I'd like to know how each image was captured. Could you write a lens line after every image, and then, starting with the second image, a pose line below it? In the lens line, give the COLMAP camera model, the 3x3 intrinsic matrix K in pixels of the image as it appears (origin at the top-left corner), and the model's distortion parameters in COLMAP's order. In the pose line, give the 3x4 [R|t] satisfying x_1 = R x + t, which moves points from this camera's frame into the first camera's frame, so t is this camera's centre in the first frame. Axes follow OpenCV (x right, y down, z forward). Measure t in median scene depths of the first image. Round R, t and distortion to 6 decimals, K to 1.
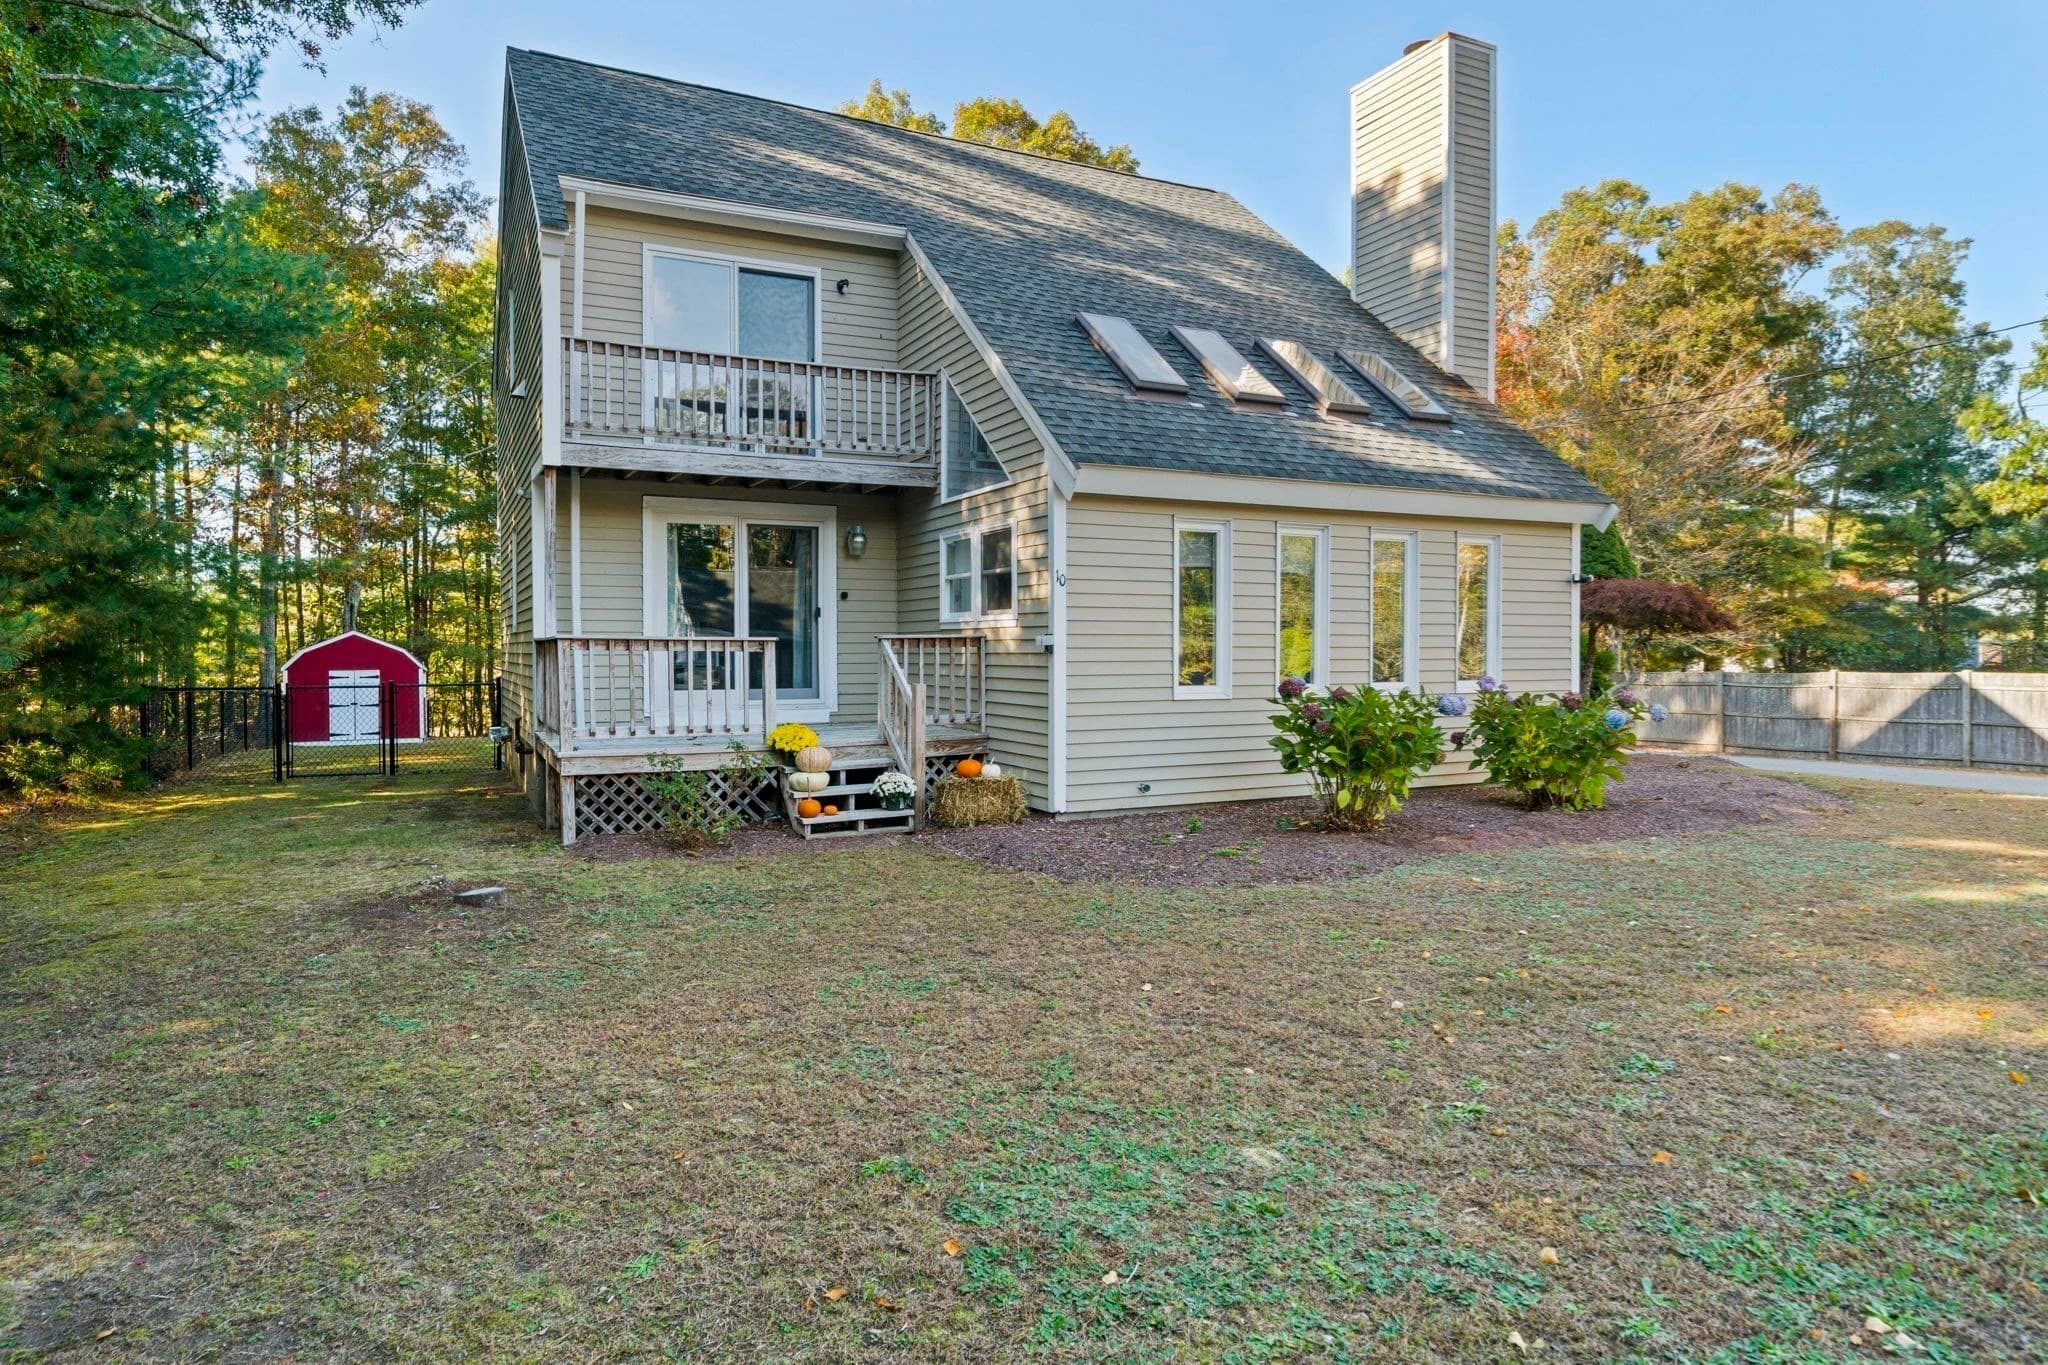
lens RADIAL K [[1170.7, 0, 1024.0], [0, 1170.7, 682.5], [0, 0, 1]] dist [-0.002195, -0.001539]
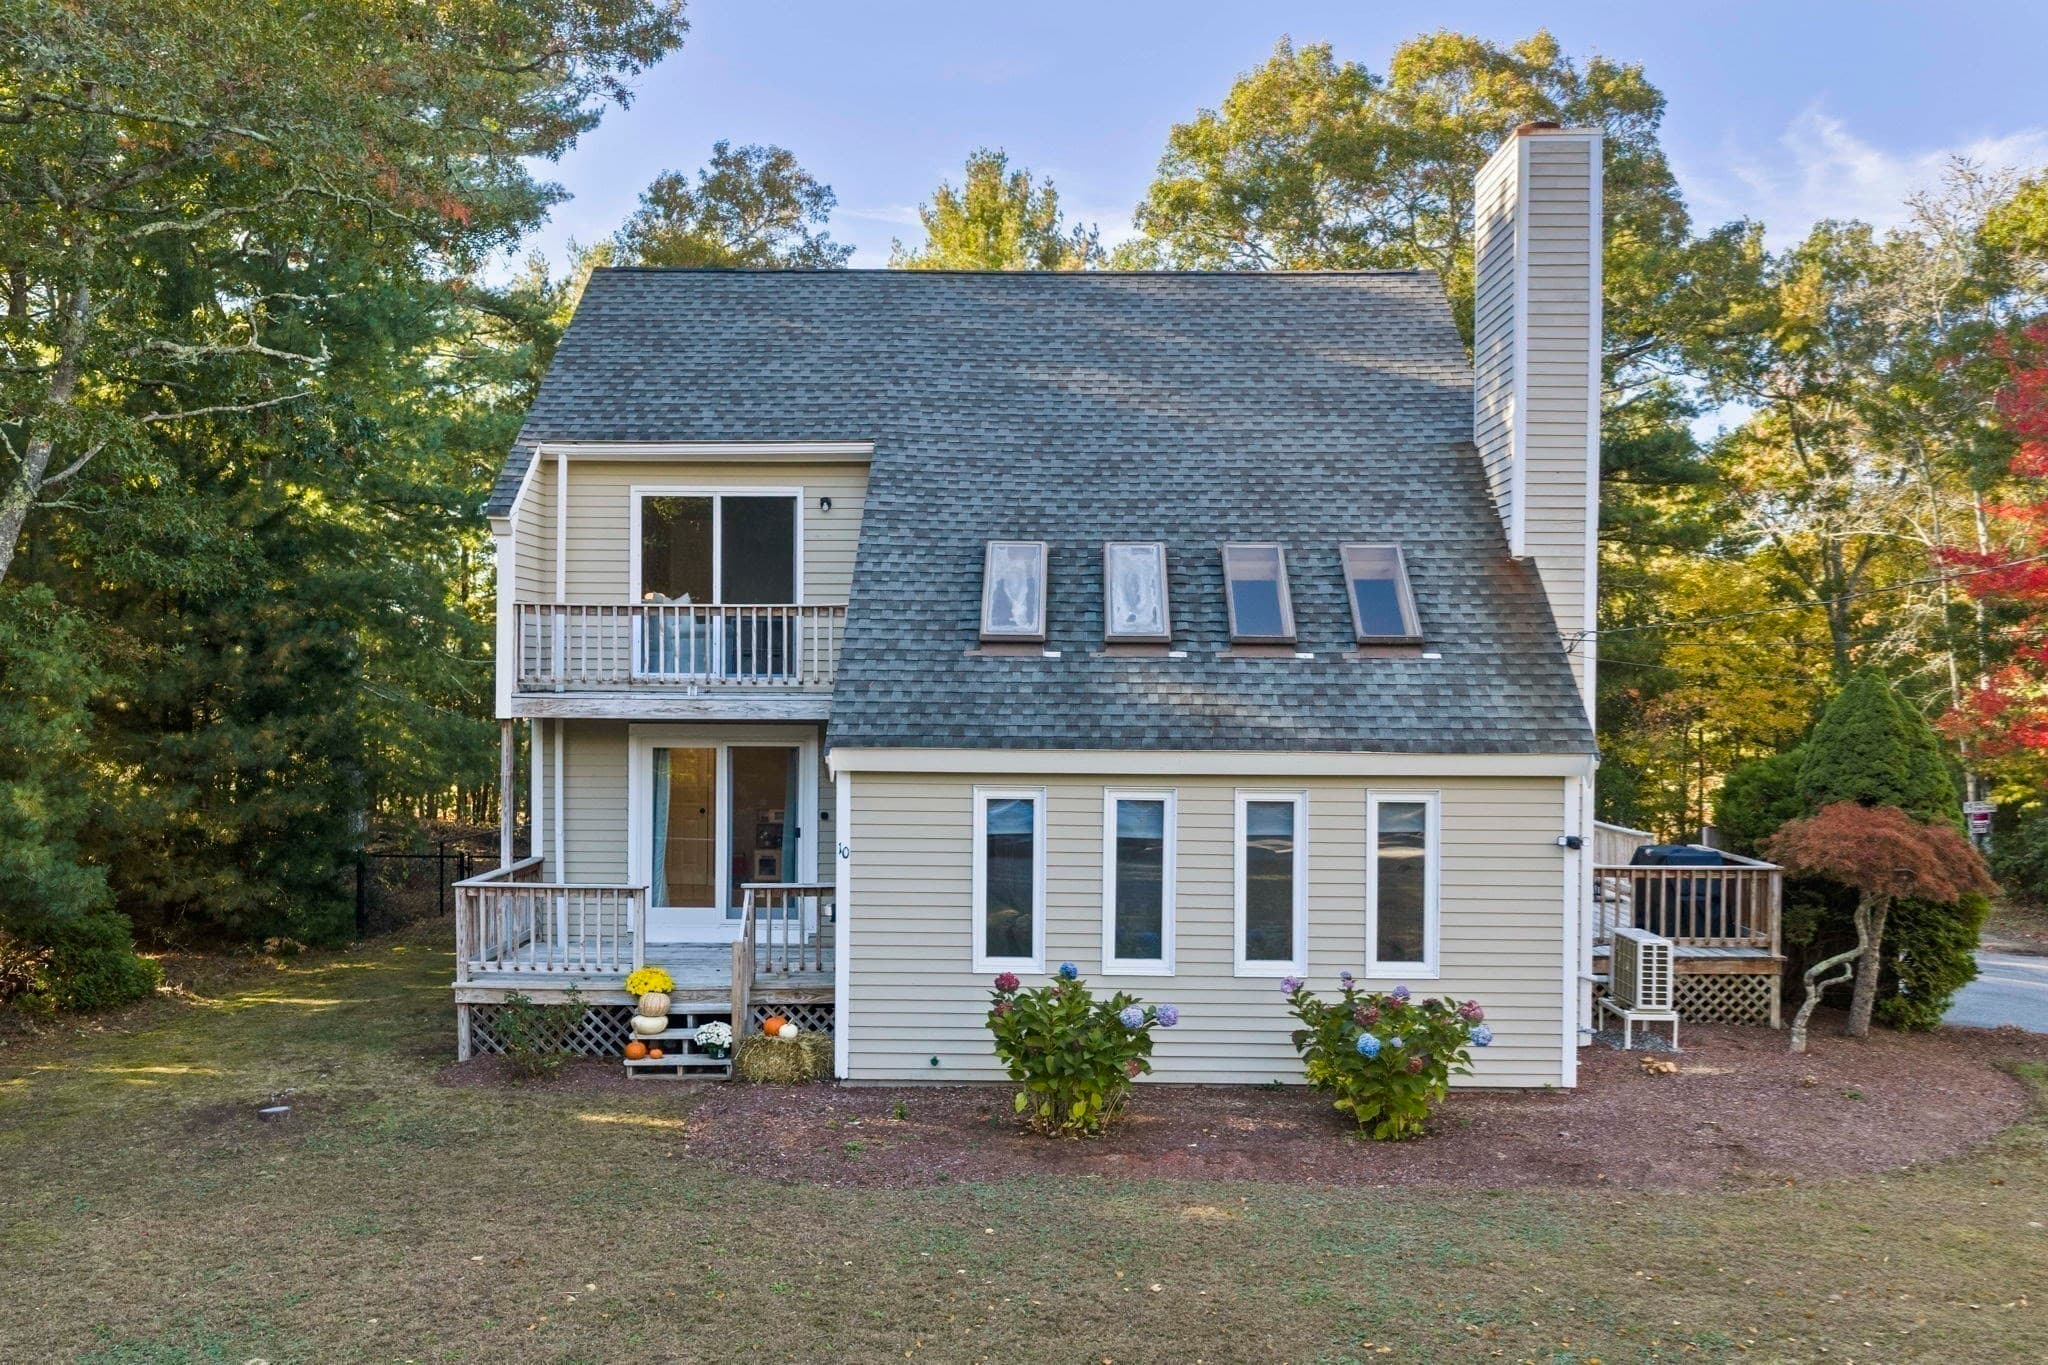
lens RADIAL K [[1732.9, 0, 1024.9], [0, 1732.9, 704.0], [0, 0, 1]] dist [0.024221, -0.039518]
pose [[0.885562, 0.014874, -0.464283, 0.868048], [-0.019858, 0.999786, -0.005846, -0.210056], [0.464097, 0.014397, 0.885668, -0.275996]]
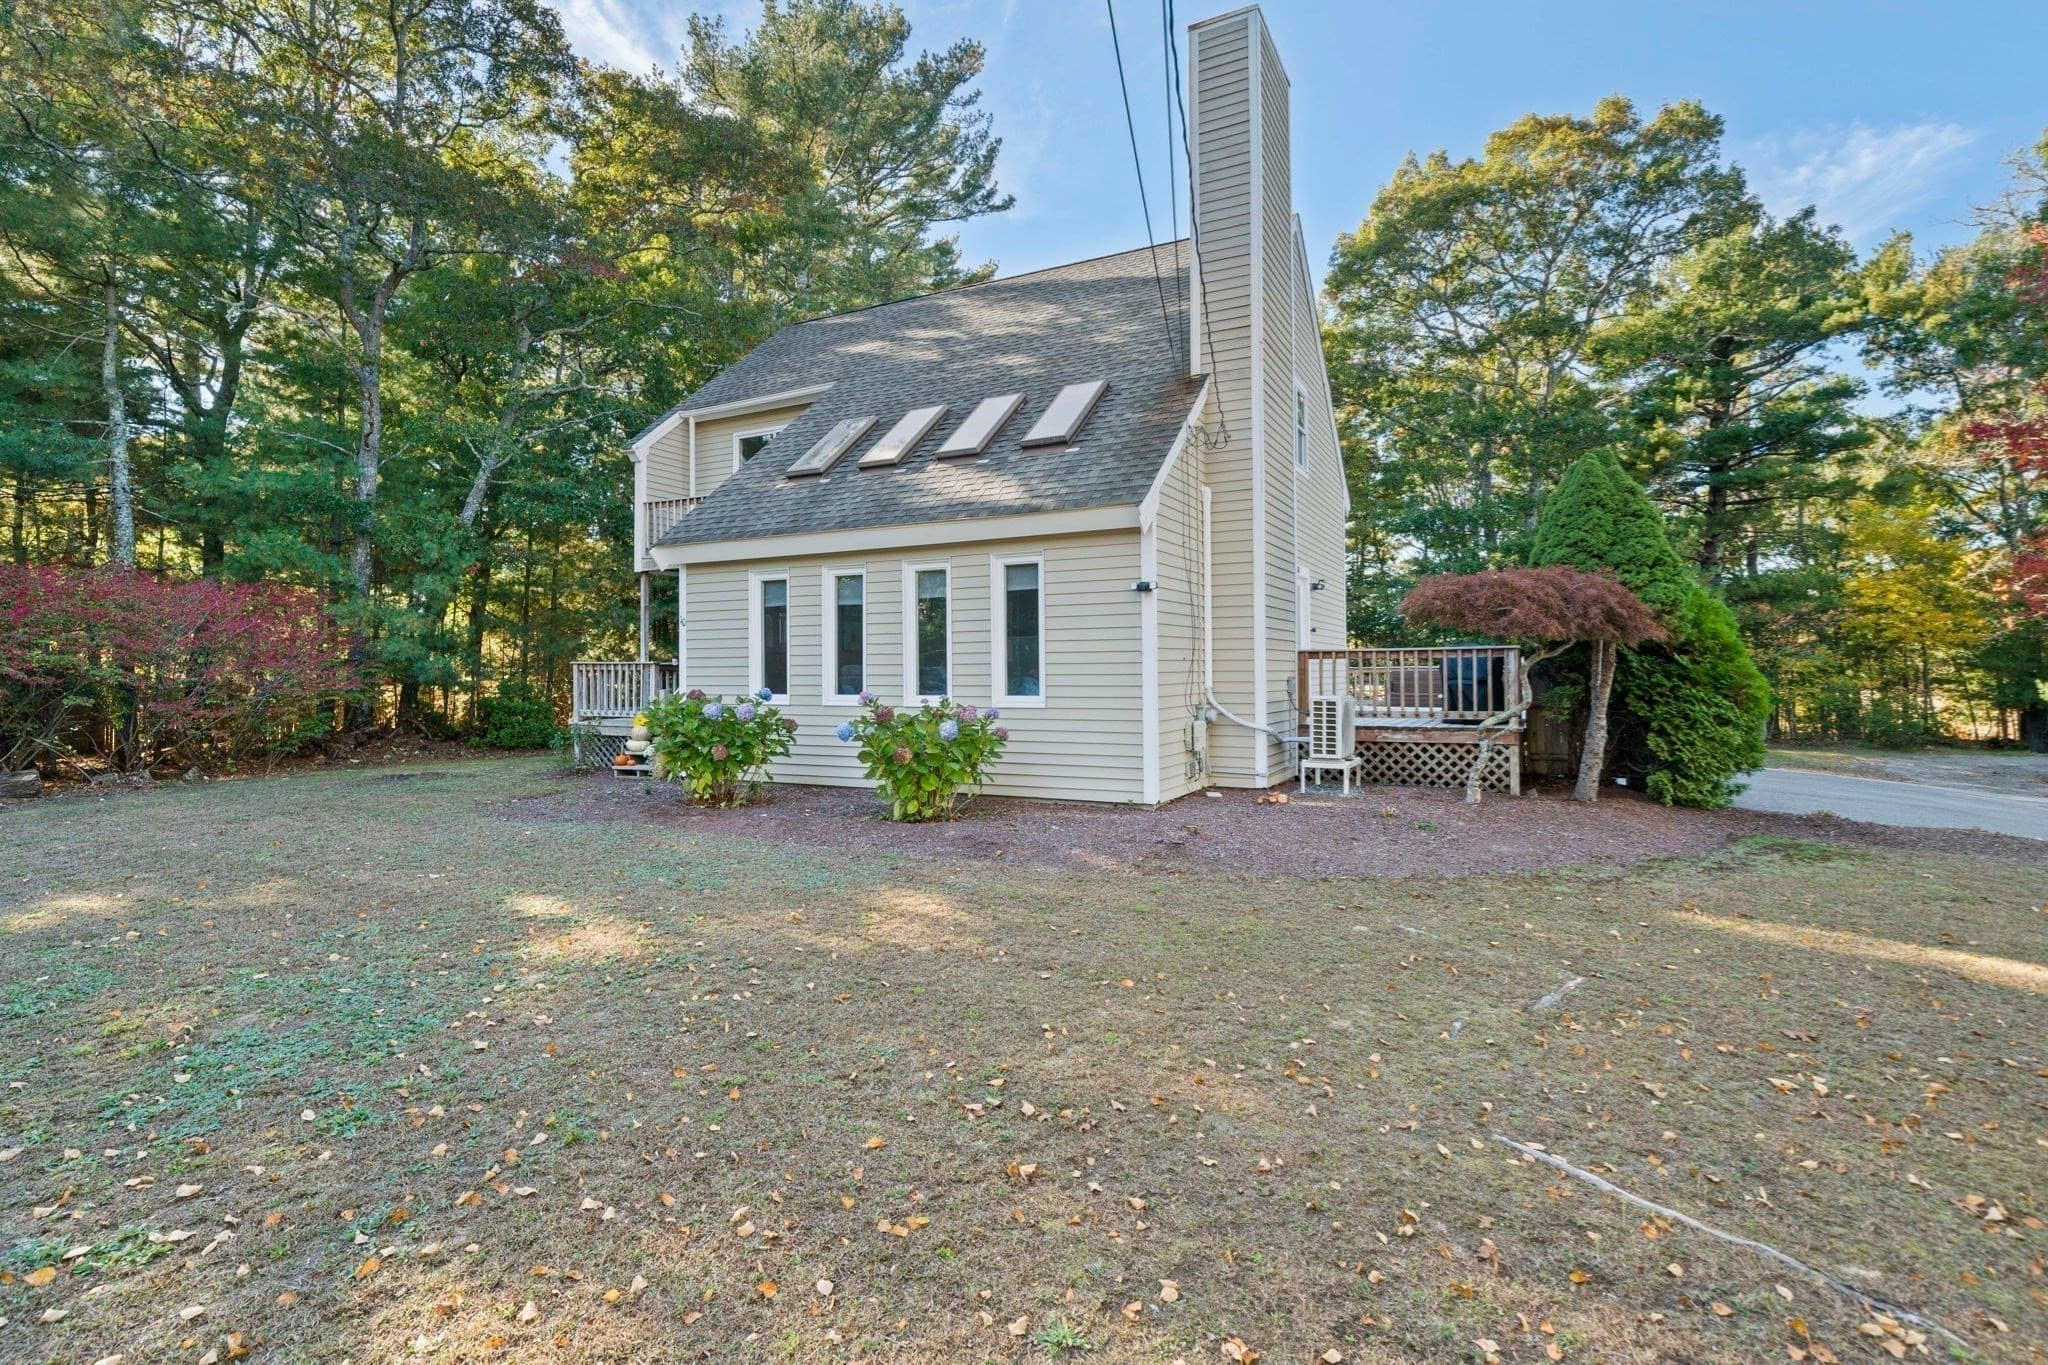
lens RADIAL K [[960.1, 0, 1023.3], [0, 960.1, 652.9], [0, 0, 1]] dist [0.001510, -0.000205]
pose [[0.594606, -0.016017, -0.803858, 1.271674], [-0.013016, 0.999479, -0.029542, -0.017756], [0.803912, 0.028029, 0.594087, 0.607236]]
